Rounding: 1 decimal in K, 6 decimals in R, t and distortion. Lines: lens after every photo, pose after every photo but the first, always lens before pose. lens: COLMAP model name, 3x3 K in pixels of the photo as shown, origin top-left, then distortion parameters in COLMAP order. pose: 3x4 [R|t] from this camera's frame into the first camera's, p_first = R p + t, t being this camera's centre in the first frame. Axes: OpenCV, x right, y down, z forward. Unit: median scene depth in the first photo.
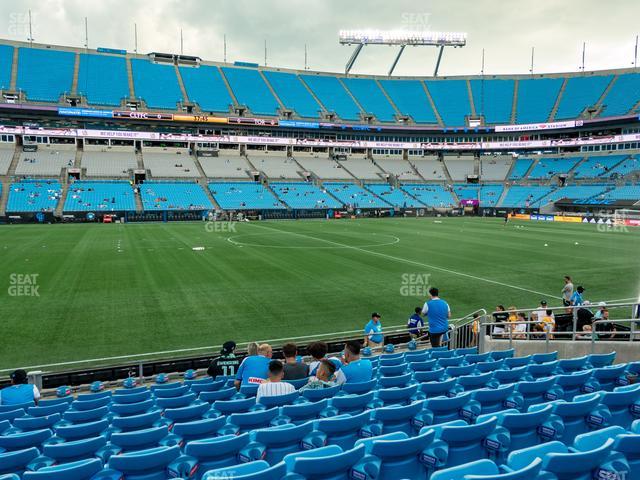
lens RADIAL K [[510.7, 0, 320.2], [0, 510.7, 237.2], [0, 0, 1]] dist [-0.039727, 0.074327]
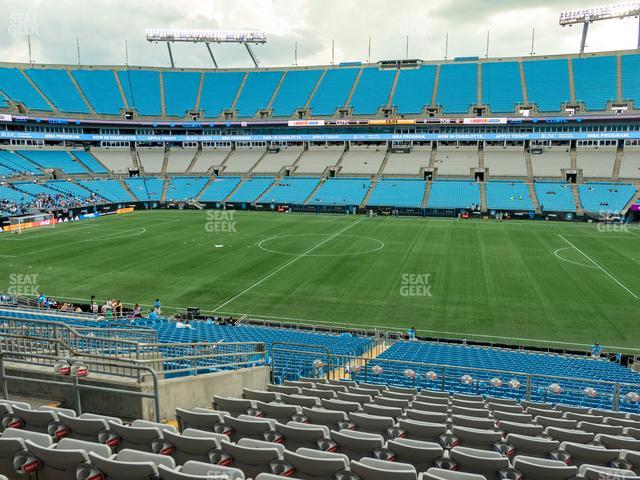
lens RADIAL K [[510.7, 0, 322.1], [0, 510.7, 242.7], [0, 0, 1]] dist [-0.039727, 0.074327]
pose [[0.788963, 0.101008, -0.606081, 0.352530], [-0.054929, 0.994041, 0.094160, -0.054770], [0.611980, -0.040997, 0.789810, -0.029575]]
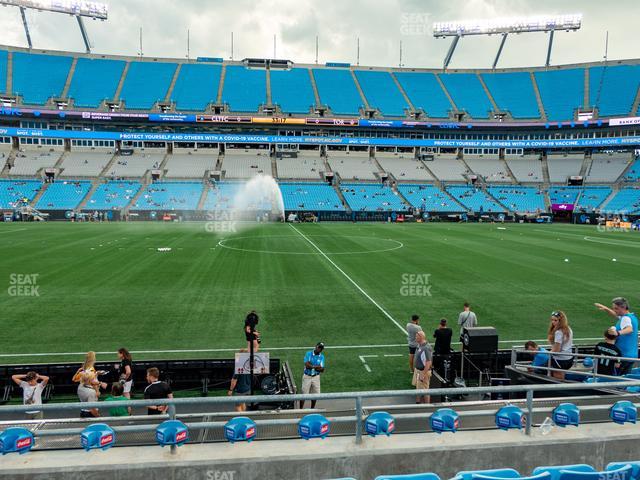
lens RADIAL K [[510.7, 0, 318.8], [0, 510.7, 235.3], [0, 0, 1]] dist [-0.039727, 0.074327]
pose [[0.964497, 0.028837, -0.262514, 0.106518], [-0.031076, 0.999507, -0.004378, -0.002973], [0.262259, 0.012380, 0.964918, 0.045368]]
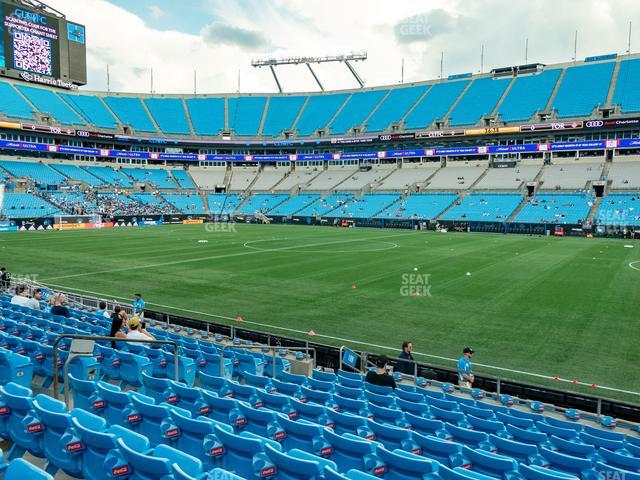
lens RADIAL K [[510.7, 0, 320.9], [0, 510.7, 240.0], [0, 0, 1]] dist [-0.039727, 0.074327]
pose [[0.555363, 0.064773, -0.829082, 0.394669], [-0.081955, 0.996372, 0.022945, -0.013204], [0.827560, 0.055205, 0.558656, 0.165798]]
